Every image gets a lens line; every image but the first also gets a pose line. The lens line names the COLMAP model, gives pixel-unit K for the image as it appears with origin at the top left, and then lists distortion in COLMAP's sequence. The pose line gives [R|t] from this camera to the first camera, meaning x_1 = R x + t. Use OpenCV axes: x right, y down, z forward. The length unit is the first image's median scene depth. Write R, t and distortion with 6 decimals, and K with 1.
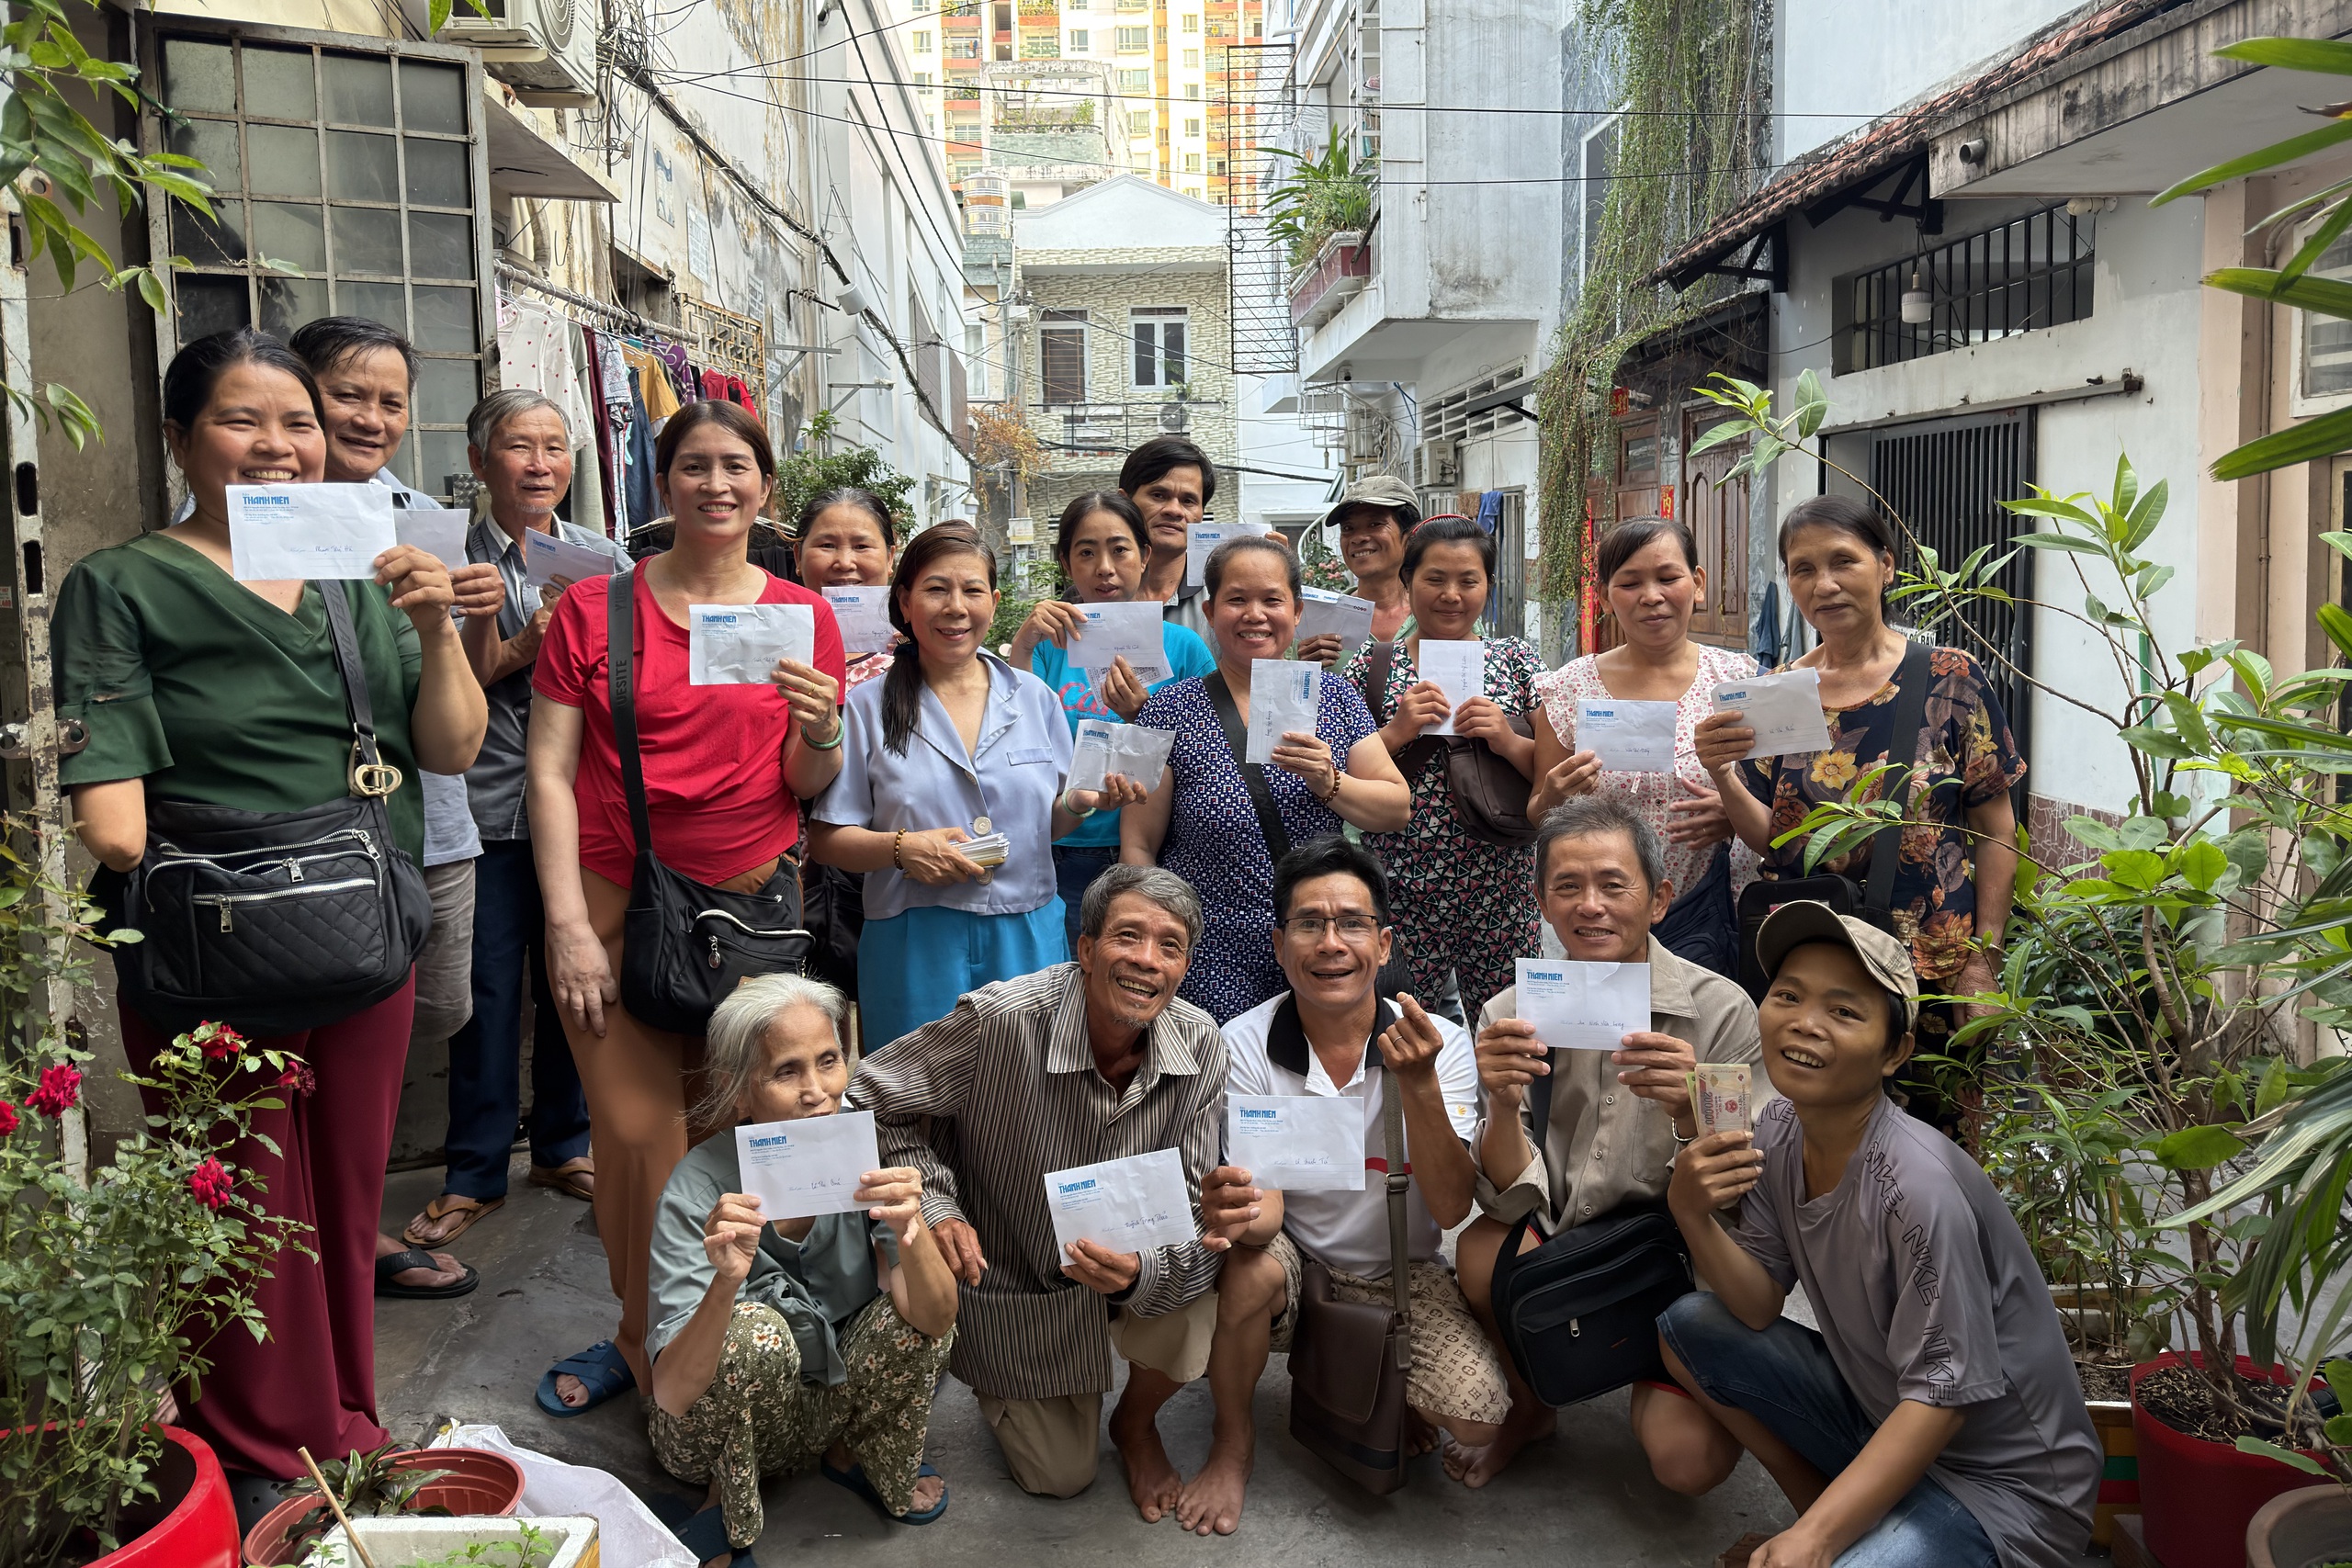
lens RADIAL K [[1663.3, 0, 1186.5], [0, 1663.3, 745.0], [0, 0, 1]] dist [0.051061, 0.000034]
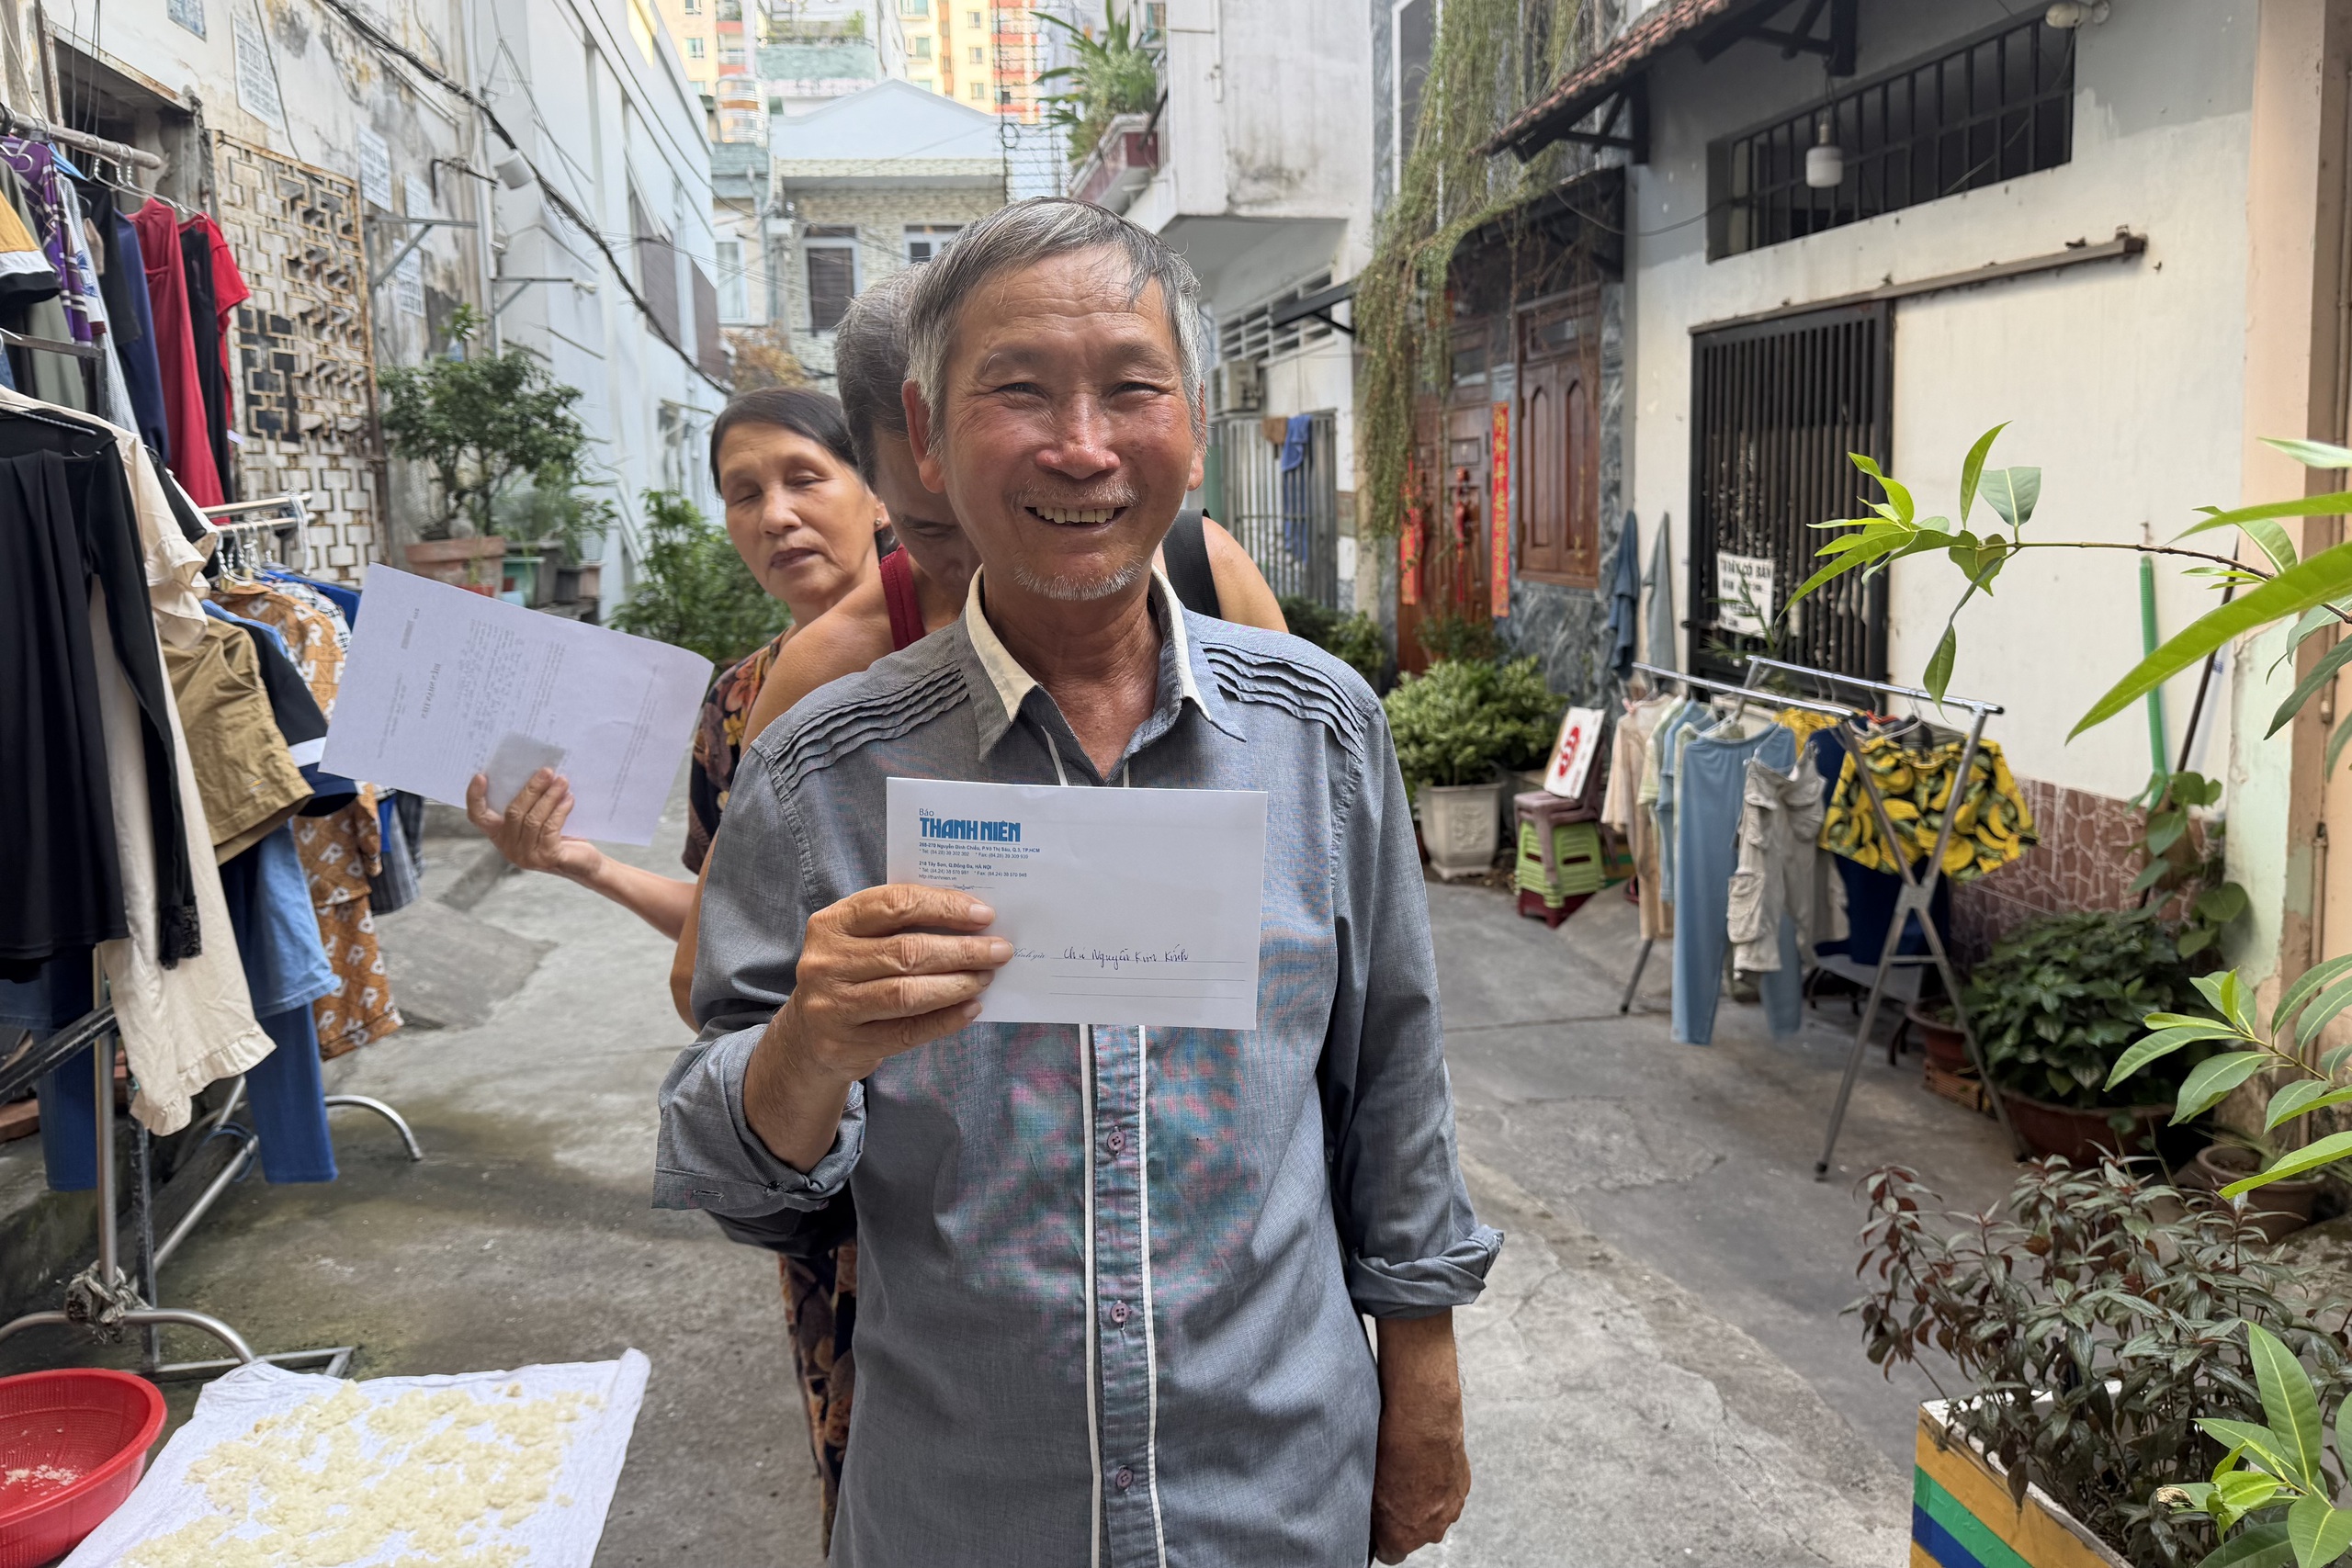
lens RADIAL K [[1582.1, 0, 1176.0], [0, 1582.1, 784.0], [0, 0, 1]] dist [0.027174, -0.051636]
pose [[0.993506, -0.032158, 0.109143, 0.017752], [0.024876, 0.997413, 0.067438, -0.013351], [-0.111030, -0.064285, 0.991736, 0.153975]]
